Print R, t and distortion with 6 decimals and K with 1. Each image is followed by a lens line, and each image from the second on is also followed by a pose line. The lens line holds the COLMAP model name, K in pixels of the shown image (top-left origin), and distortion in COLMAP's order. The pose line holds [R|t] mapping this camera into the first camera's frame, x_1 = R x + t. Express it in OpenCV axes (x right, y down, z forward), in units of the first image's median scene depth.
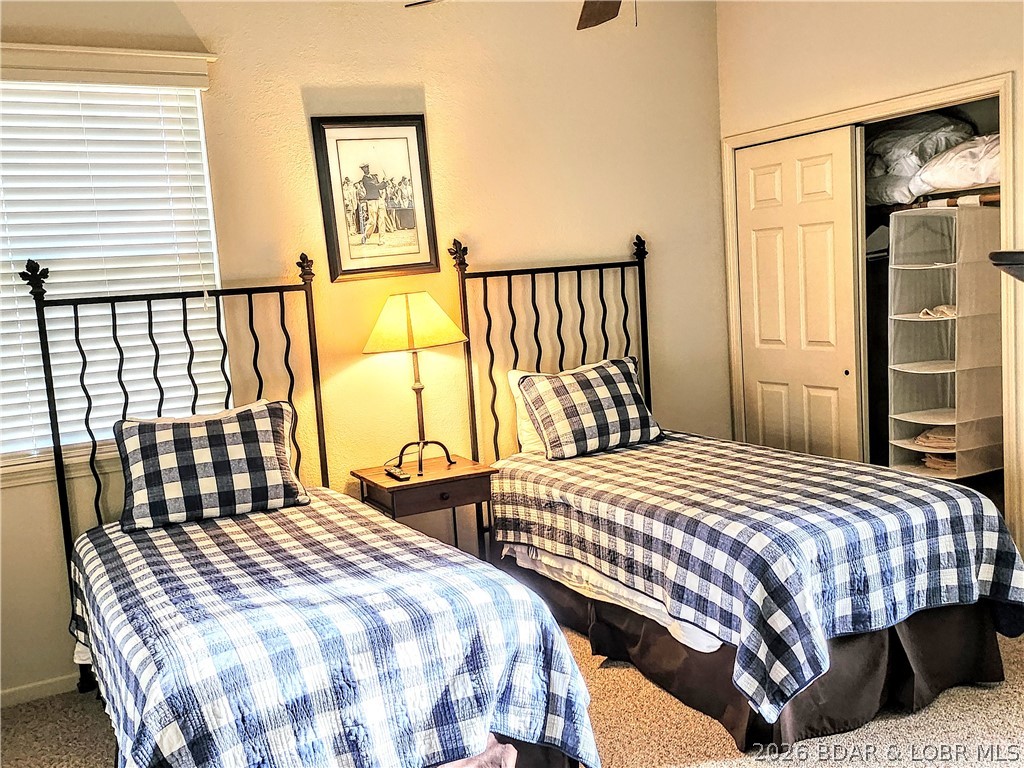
lens RADIAL K [[993.1, 0, 514.8], [0, 993.1, 385.8], [0, 0, 1]] dist [0.082612, 0.000000]
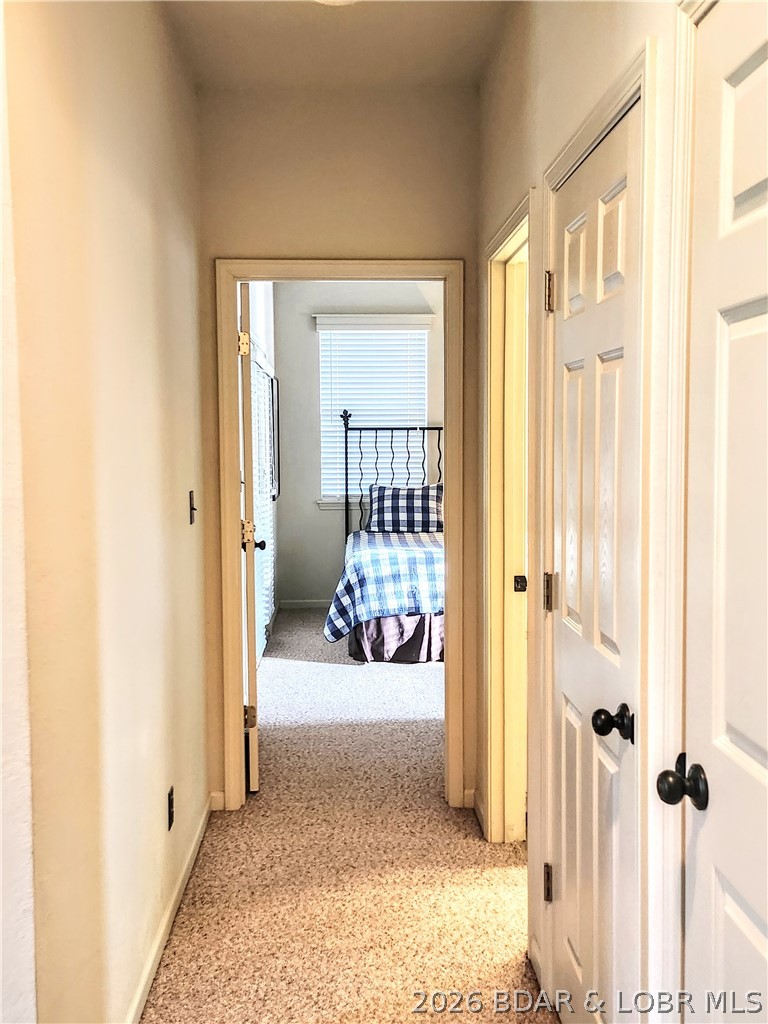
lens RADIAL K [[993.1, 0, 385.4], [0, 993.1, 513.5], [0, 0, 1]] dist [0.082612, 0.000000]
pose [[0.890832, 0.094235, -0.444453, 0.598119], [-0.104214, 0.994553, 0.001990, 0.090885], [0.442220, 0.044545, 0.895800, -0.916220]]
